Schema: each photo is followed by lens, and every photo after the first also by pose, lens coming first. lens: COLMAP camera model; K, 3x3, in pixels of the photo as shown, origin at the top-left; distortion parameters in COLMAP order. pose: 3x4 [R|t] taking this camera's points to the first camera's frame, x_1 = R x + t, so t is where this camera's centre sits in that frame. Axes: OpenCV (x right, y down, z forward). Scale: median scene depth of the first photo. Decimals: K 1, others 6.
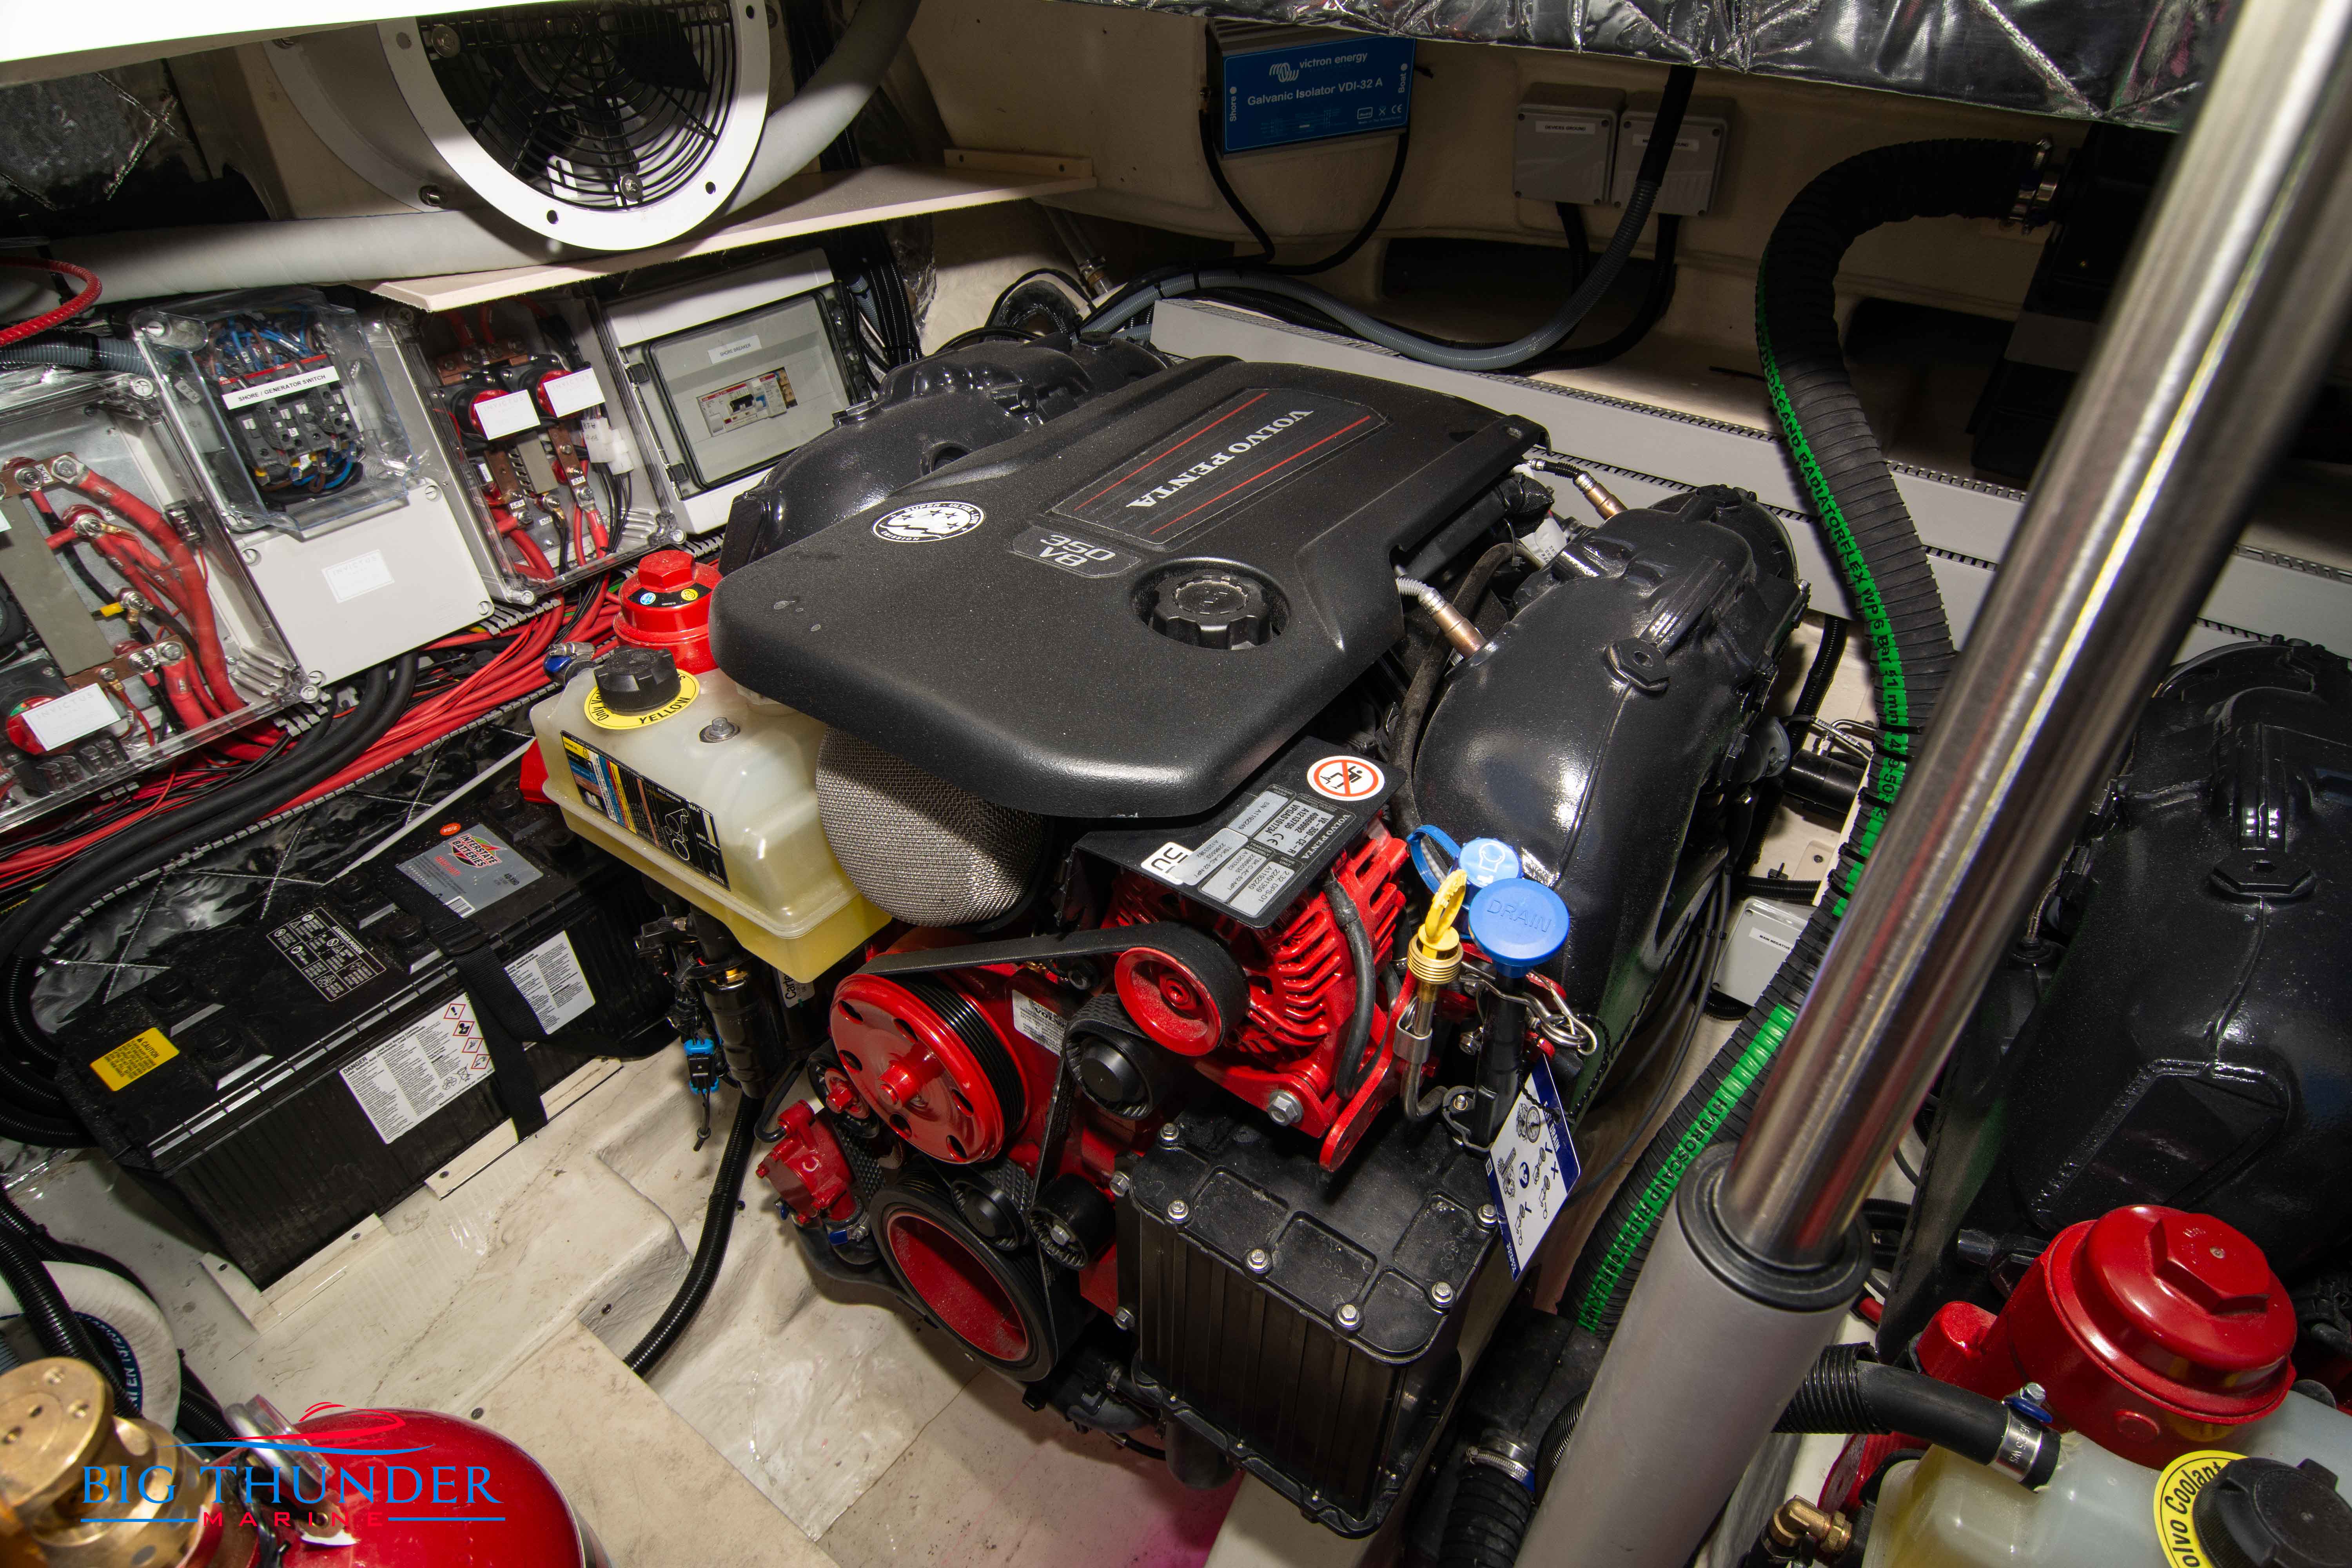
lens RADIAL K [[1256.6, 0, 1189.3], [0, 1256.6, 781.0], [0, 0, 1]] dist [-0.017127, -0.002923]
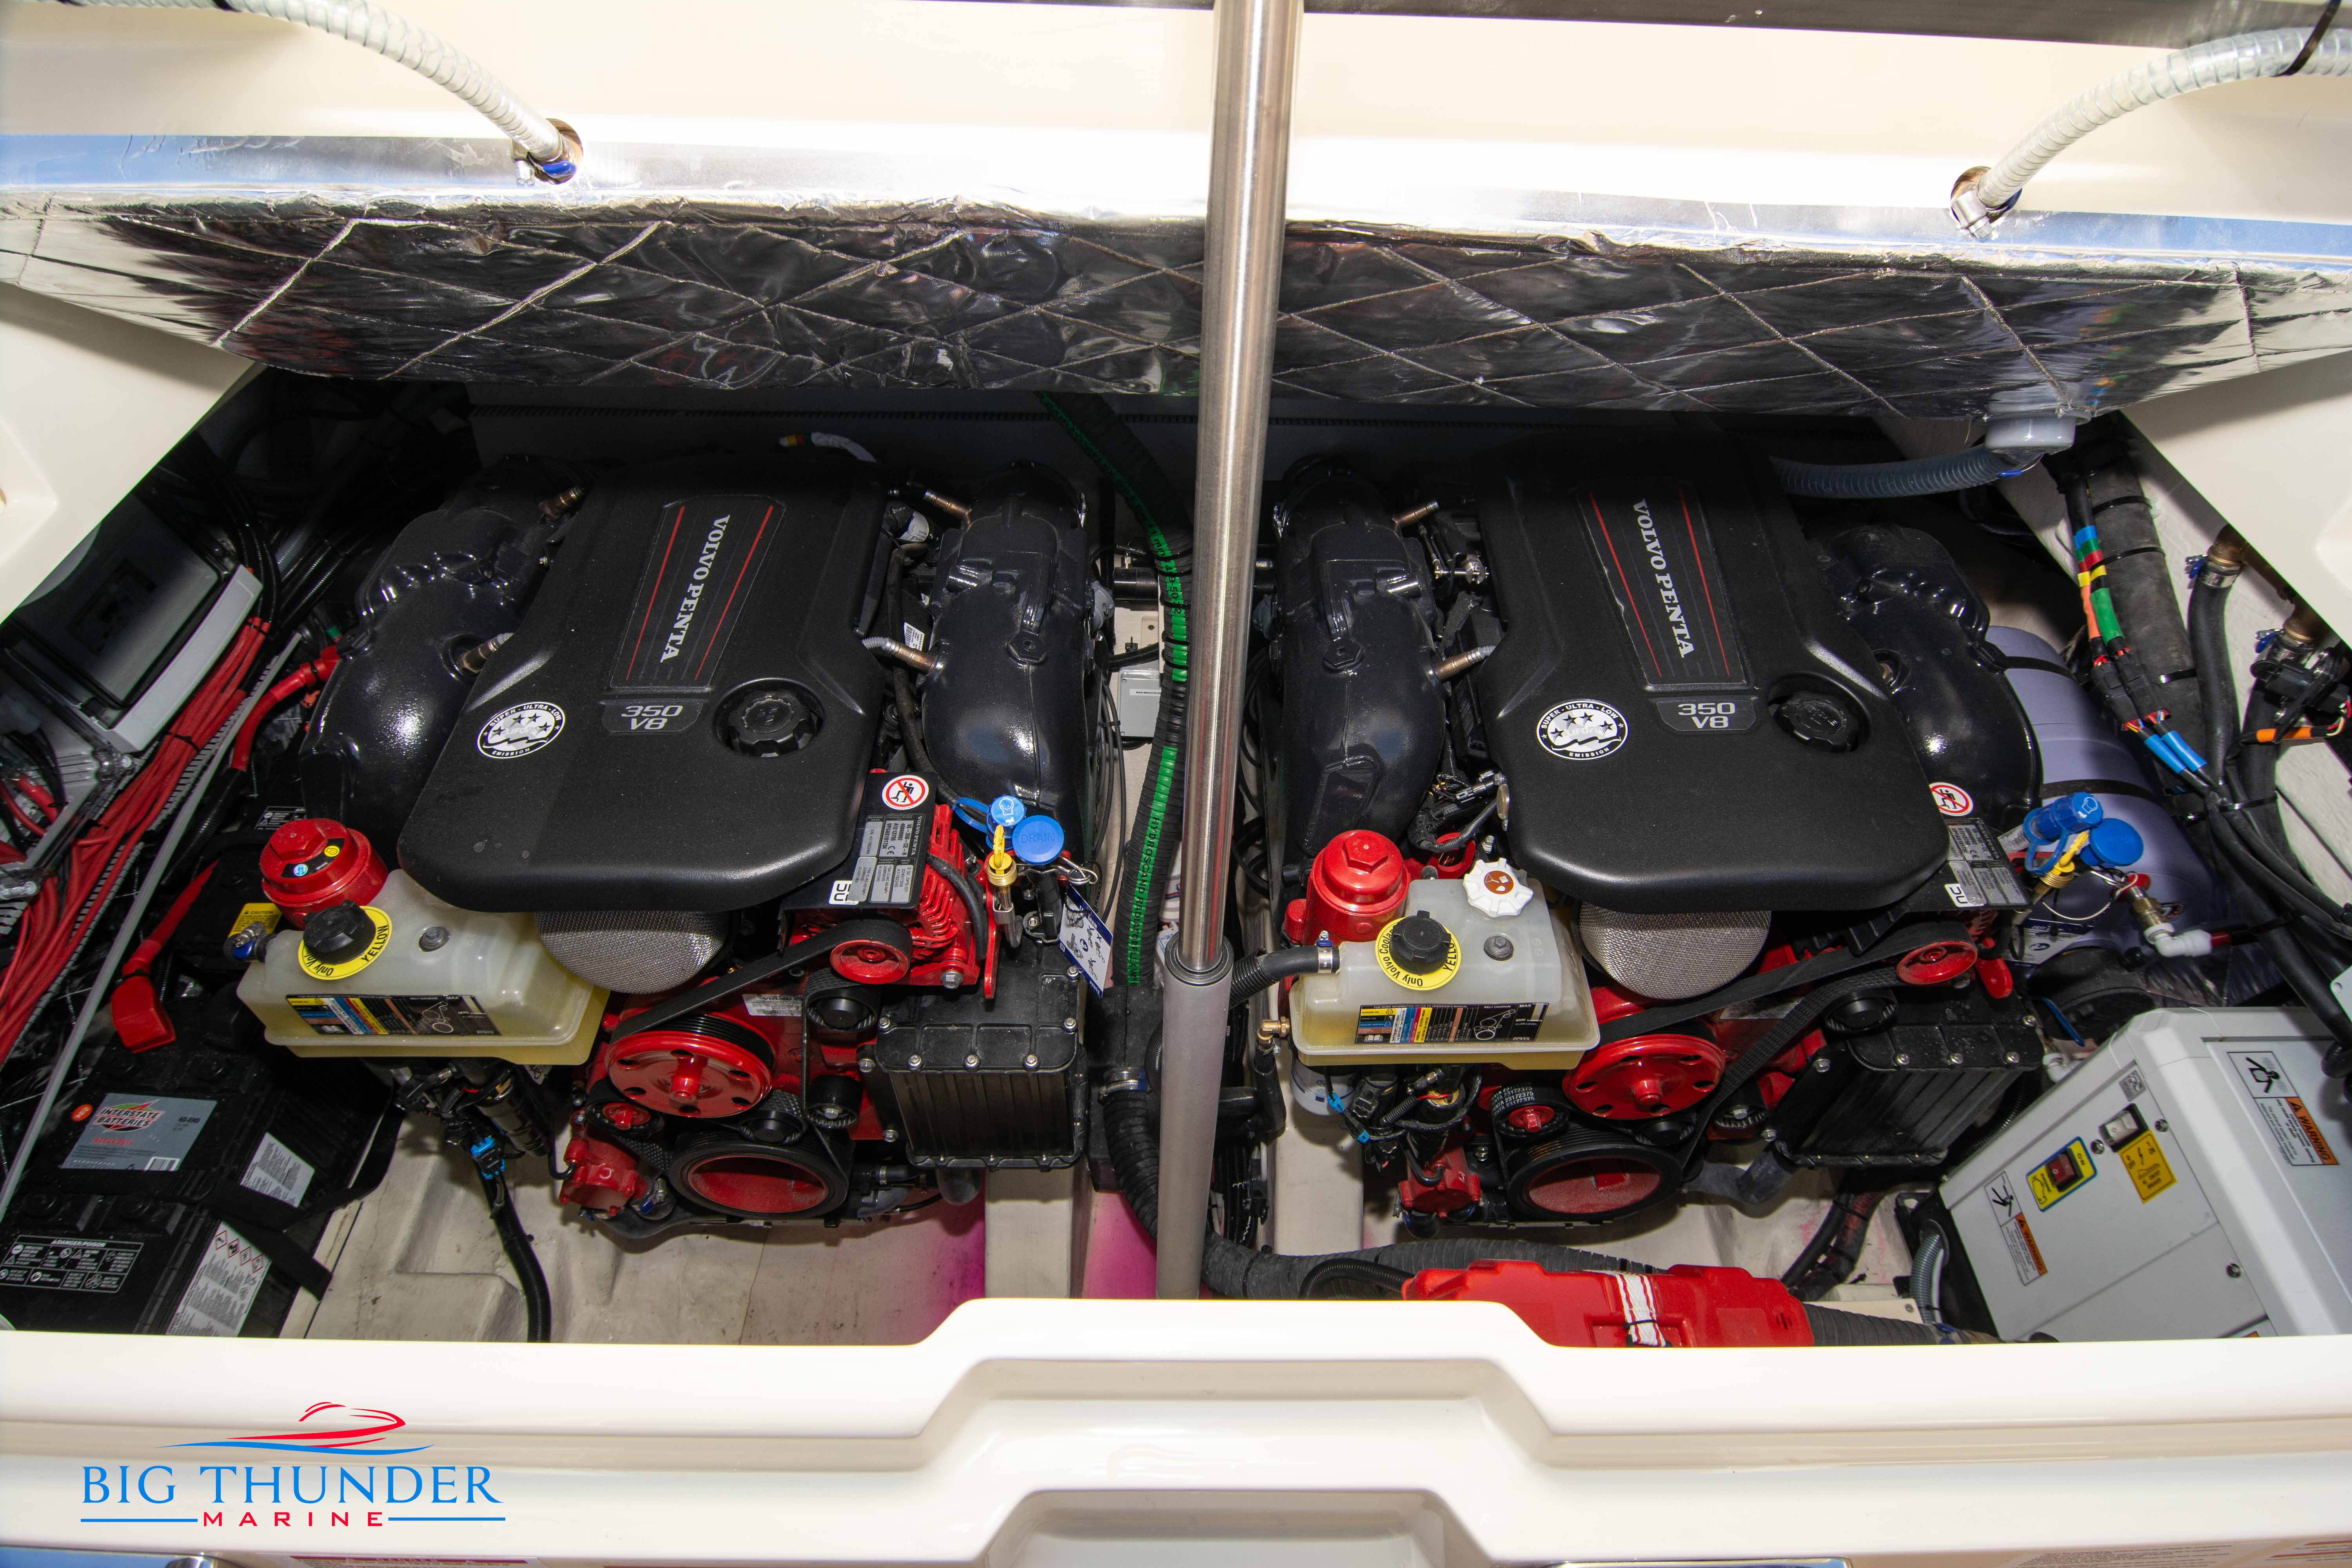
lens RADIAL K [[1256.6, 0, 1185.5], [0, 1256.6, 785.5], [0, 0, 1]] dist [-0.017127, -0.002923]
pose [[0.813524, -0.436445, 0.384311, -0.181427], [0.341954, 0.893554, 0.290908, -0.319758], [-0.470369, -0.105244, 0.876172, -0.546462]]
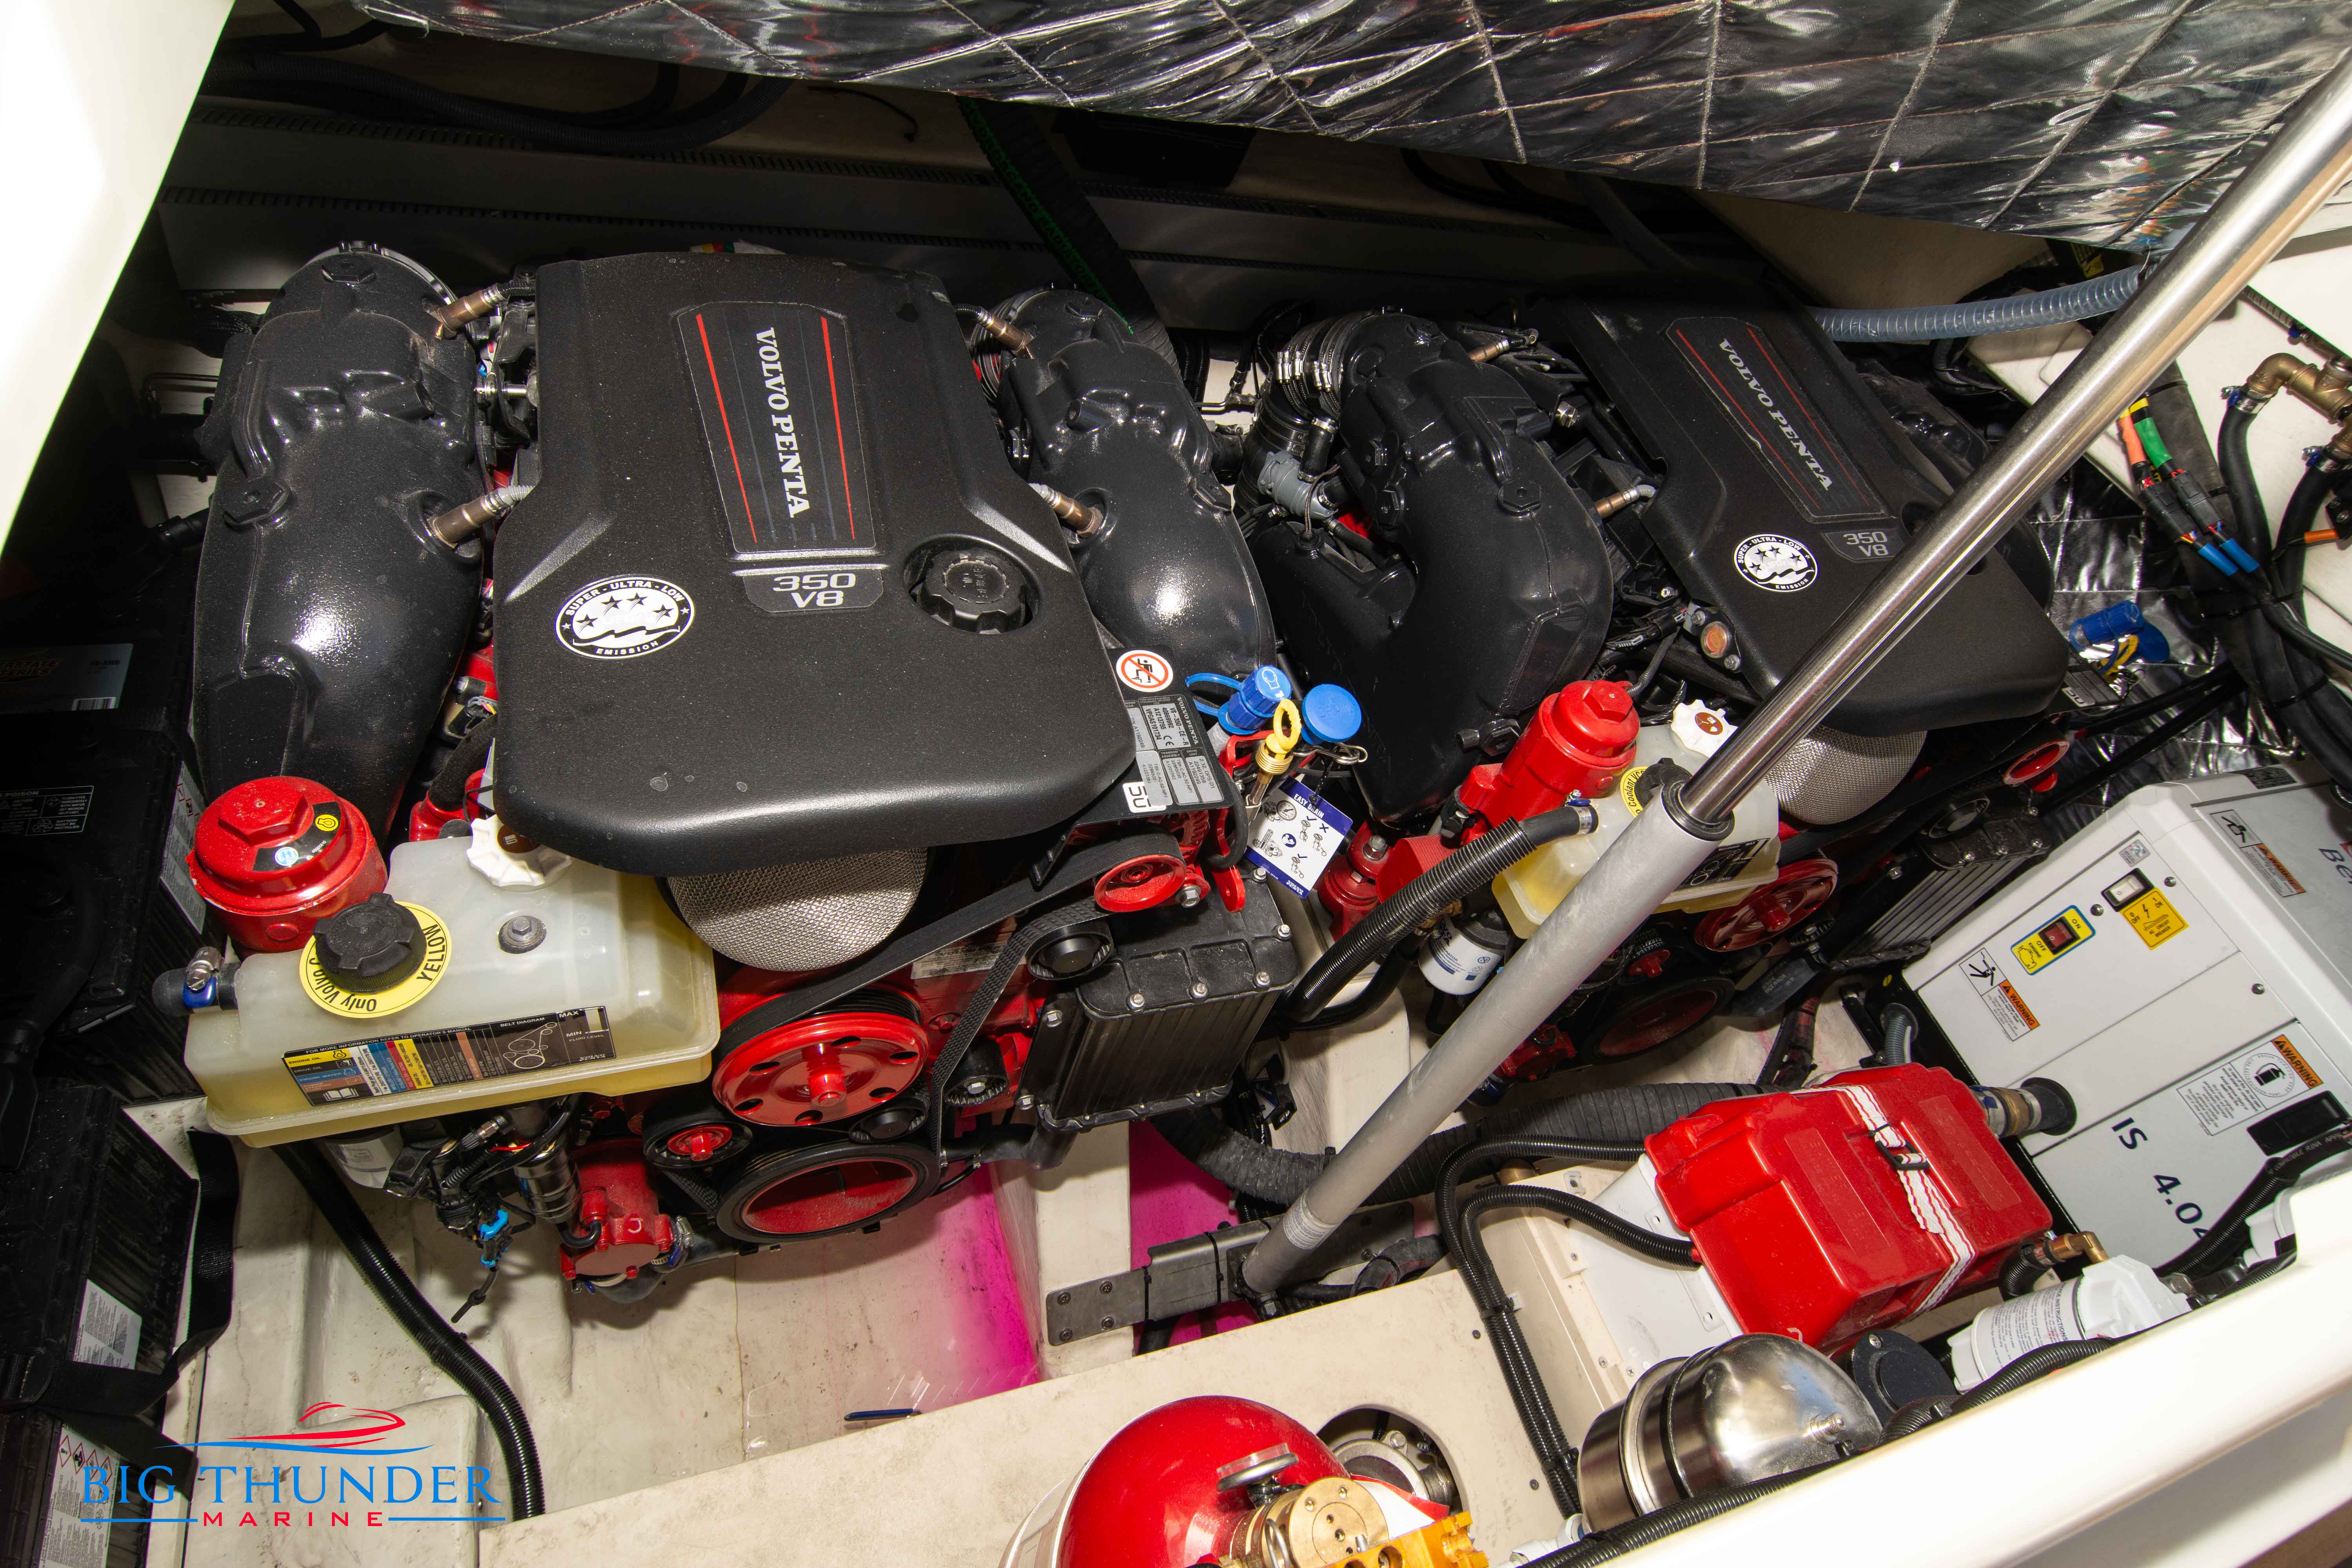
lens RADIAL K [[1256.6, 0, 1189.9], [0, 1256.6, 792.3], [0, 0, 1]] dist [-0.017127, -0.002923]
pose [[0.584104, -0.536314, 0.609254, -0.636788], [0.283100, 0.838085, 0.466335, -0.439090], [-0.760709, -0.099909, 0.641358, 0.083583]]
